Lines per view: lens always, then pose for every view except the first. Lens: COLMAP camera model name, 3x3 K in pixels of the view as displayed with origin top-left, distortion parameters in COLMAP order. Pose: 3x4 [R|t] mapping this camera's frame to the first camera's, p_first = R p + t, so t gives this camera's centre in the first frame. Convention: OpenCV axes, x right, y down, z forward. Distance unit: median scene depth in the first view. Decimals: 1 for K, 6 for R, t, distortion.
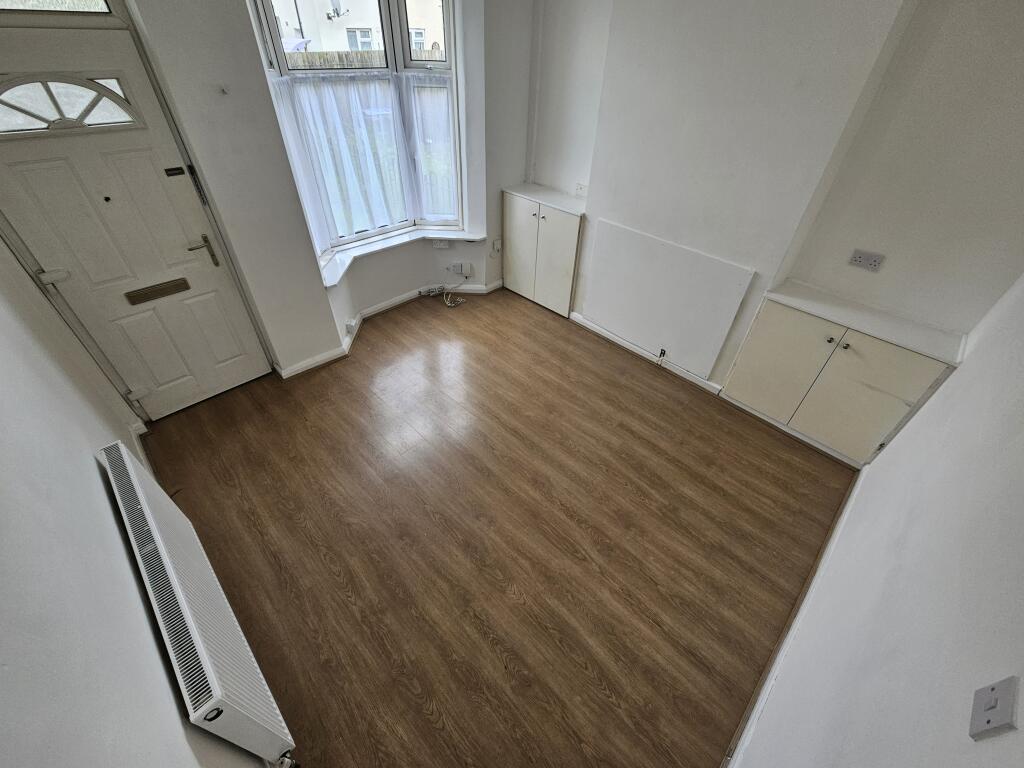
lens RADIAL K [[427.5, 0, 509.9], [0, 427.5, 388.7], [0, 0, 1]] dist [0.001825, -0.000109]
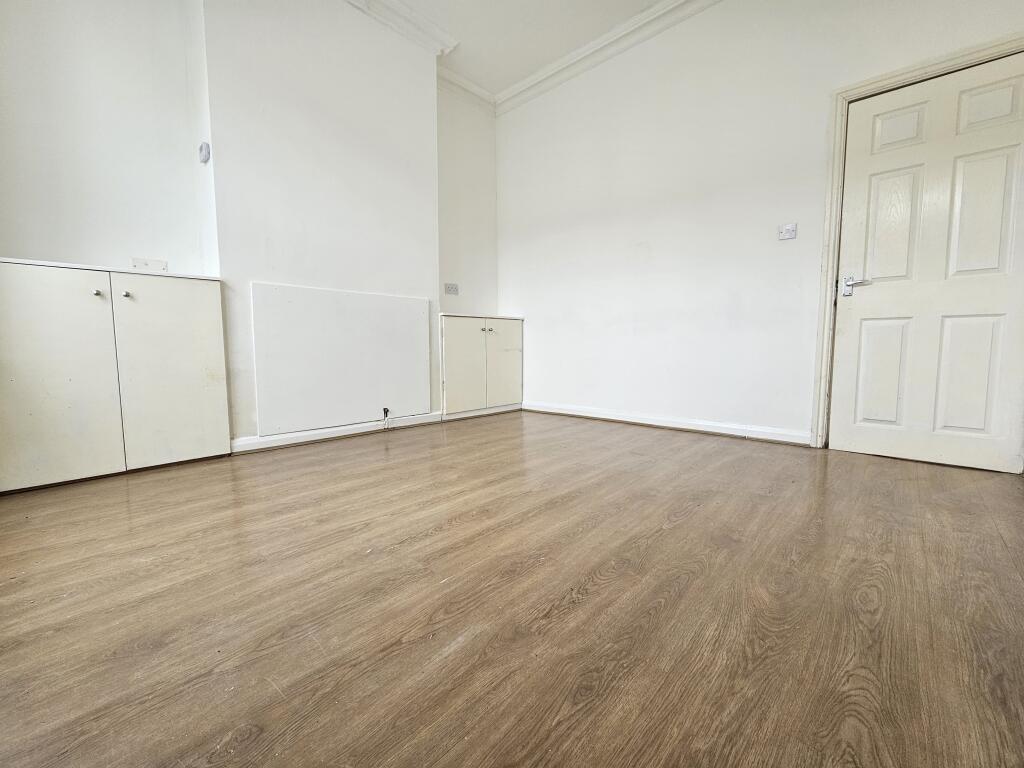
lens RADIAL K [[430.3, 0, 515.4], [0, 430.3, 379.6], [0, 0, 1]] dist [0.001243, 0.000305]
pose [[-0.059628, -0.106863, 0.992484, -0.746720], [0.651859, 0.748819, 0.119791, -0.089802], [-0.755992, 0.654102, 0.025009, 0.988107]]
